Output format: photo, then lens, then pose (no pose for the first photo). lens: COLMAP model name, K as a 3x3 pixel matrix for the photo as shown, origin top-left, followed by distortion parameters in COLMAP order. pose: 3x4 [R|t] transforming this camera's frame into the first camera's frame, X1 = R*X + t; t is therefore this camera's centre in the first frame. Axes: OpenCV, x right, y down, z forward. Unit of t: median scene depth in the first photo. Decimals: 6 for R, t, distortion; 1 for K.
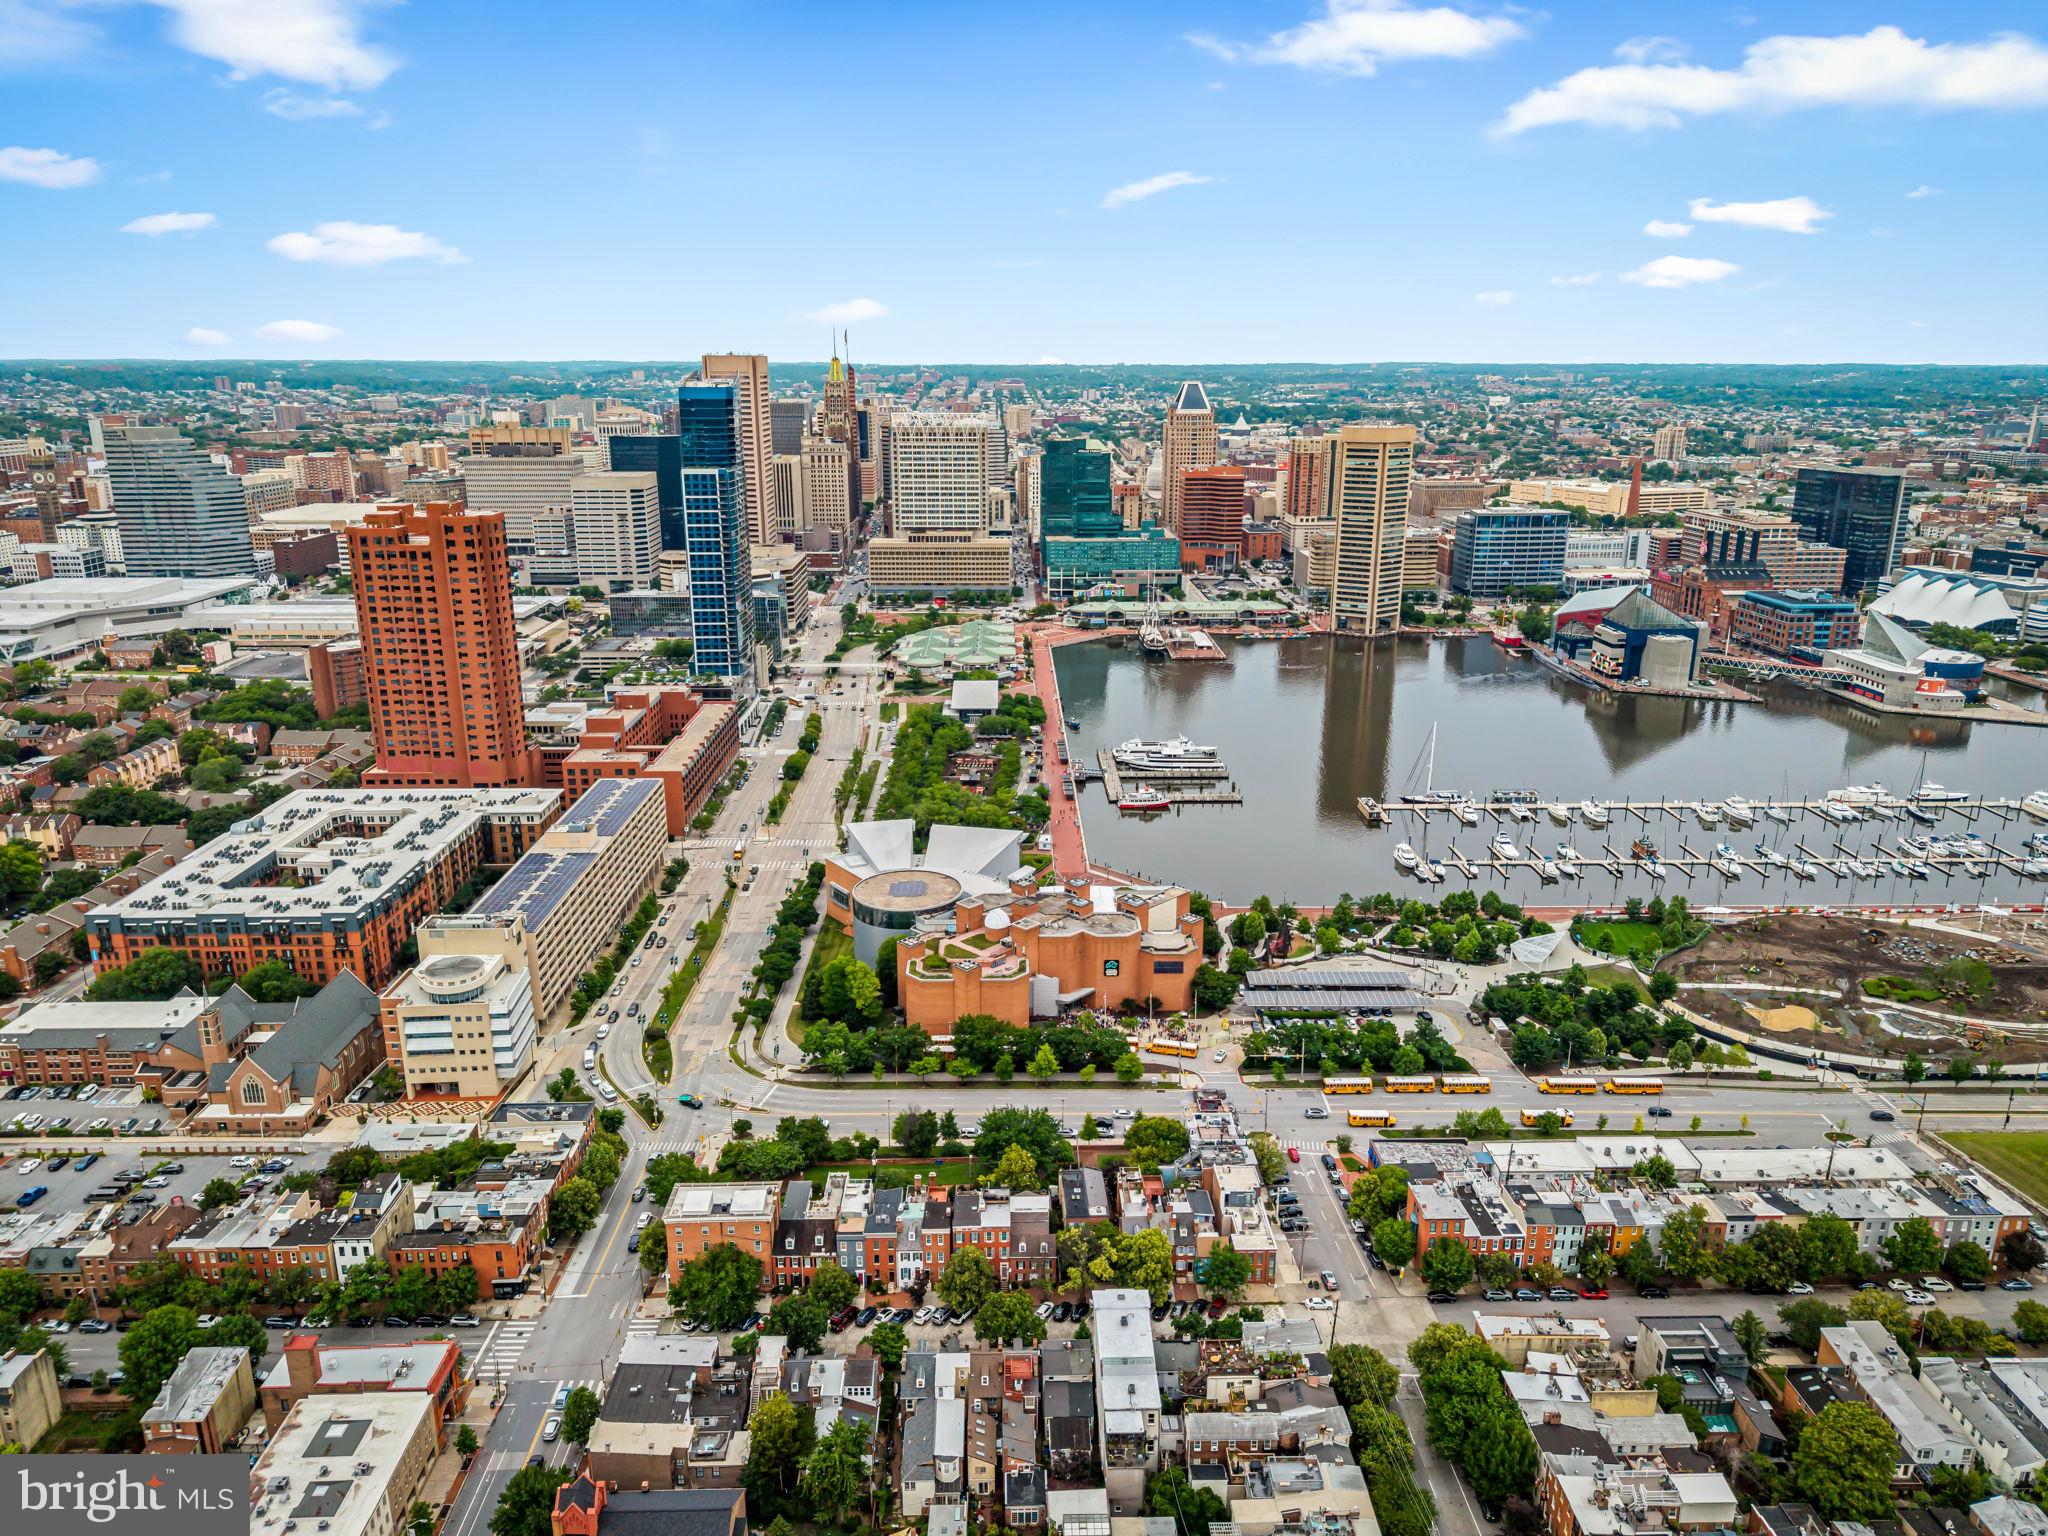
lens RADIAL K [[1367.3, 0, 1018.9], [0, 1367.3, 799.3], [0, 0, 1]] dist [0.030716, -0.029313]
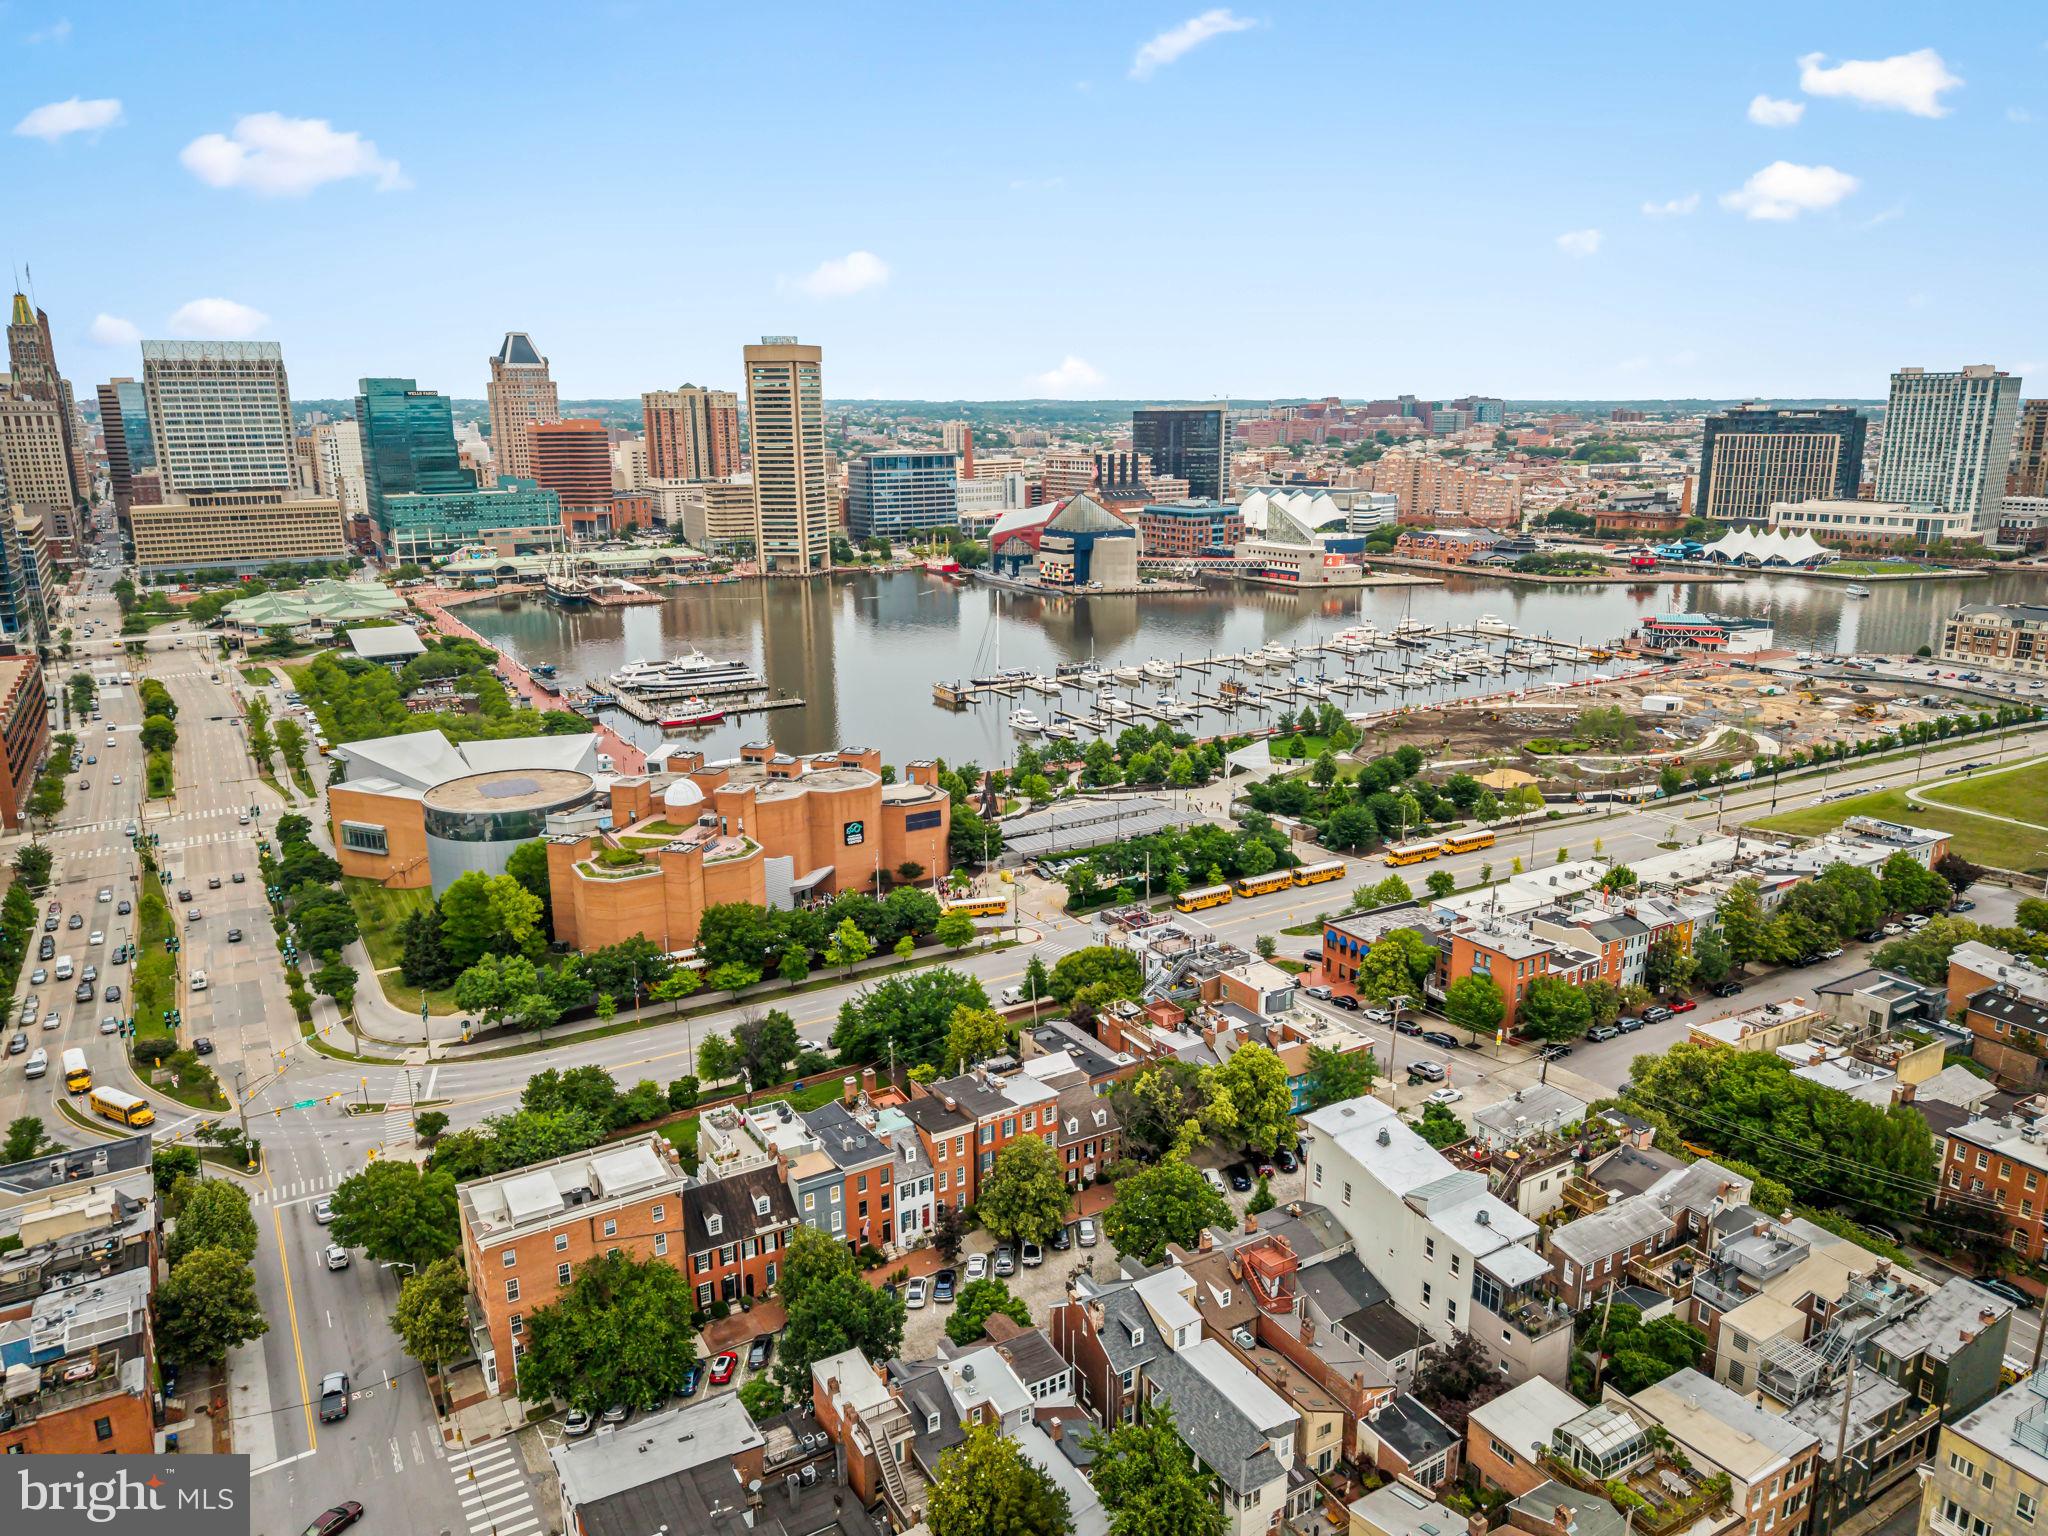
lens RADIAL K [[1402.4, 0, 1022.6], [0, 1402.4, 767.7], [0, 0, 1]] dist [0.051827, -0.053049]
pose [[0.870158, -0.128387, 0.475755, -0.216288], [0.153784, 0.987996, -0.014652, 0.118828], [-0.468162, 0.085913, 0.879456, 0.298281]]
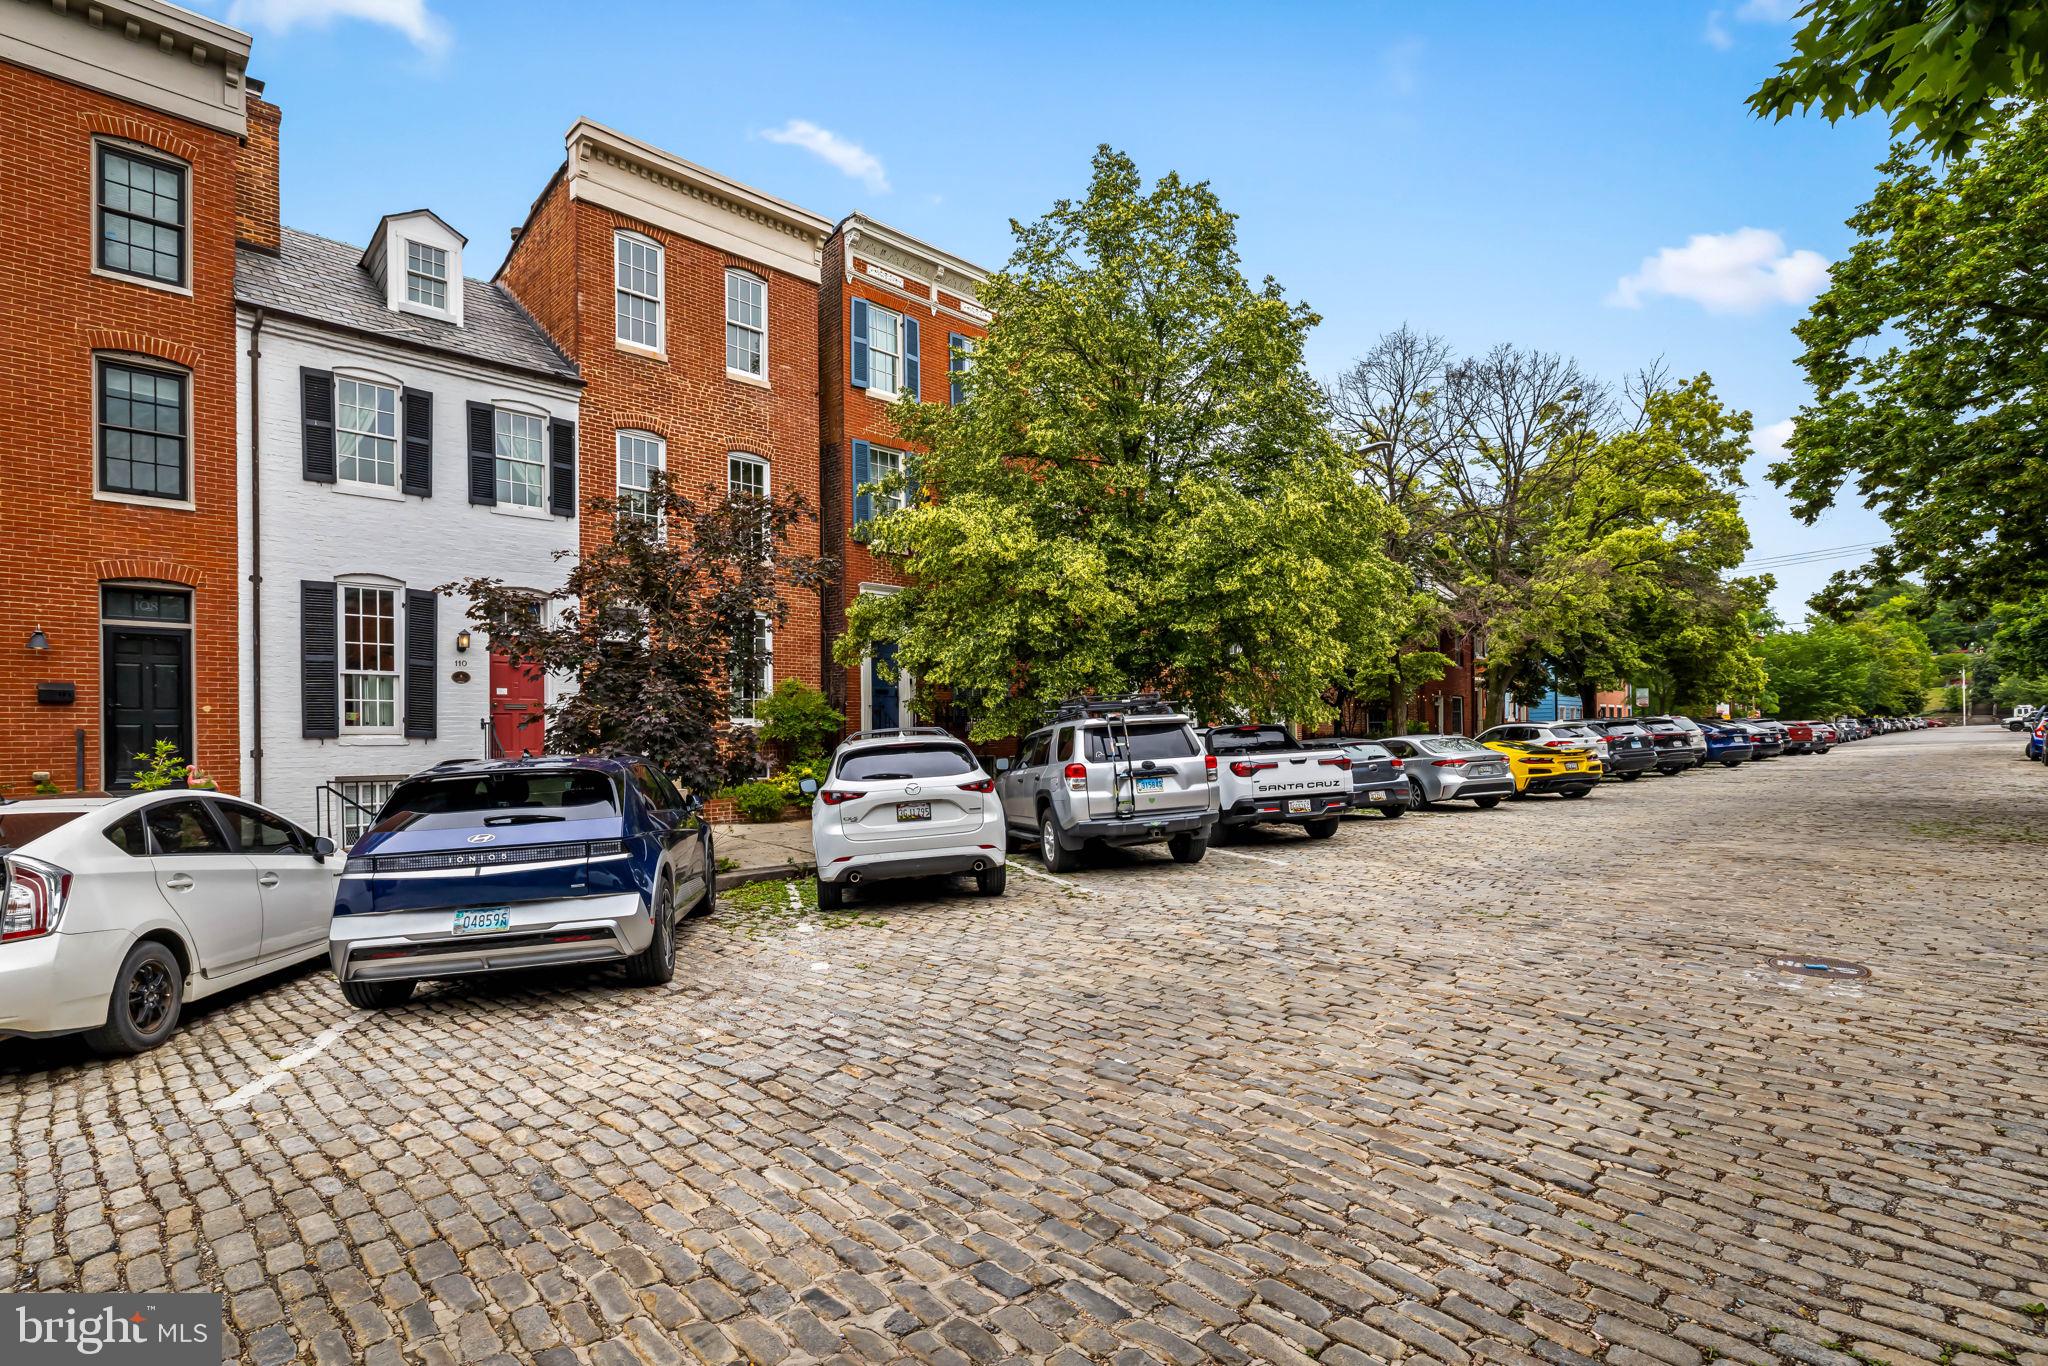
lens RADIAL K [[995.1, 0, 1046.6], [0, 995.1, 743.7], [0, 0, 1]] dist [-0.007068, 0.001725]
pose [[0.713053, -0.006843, 0.701077, -0.067750], [0.218657, 0.952249, -0.213097, 0.263915], [-0.666142, 0.305245, 0.680500, 0.659760]]
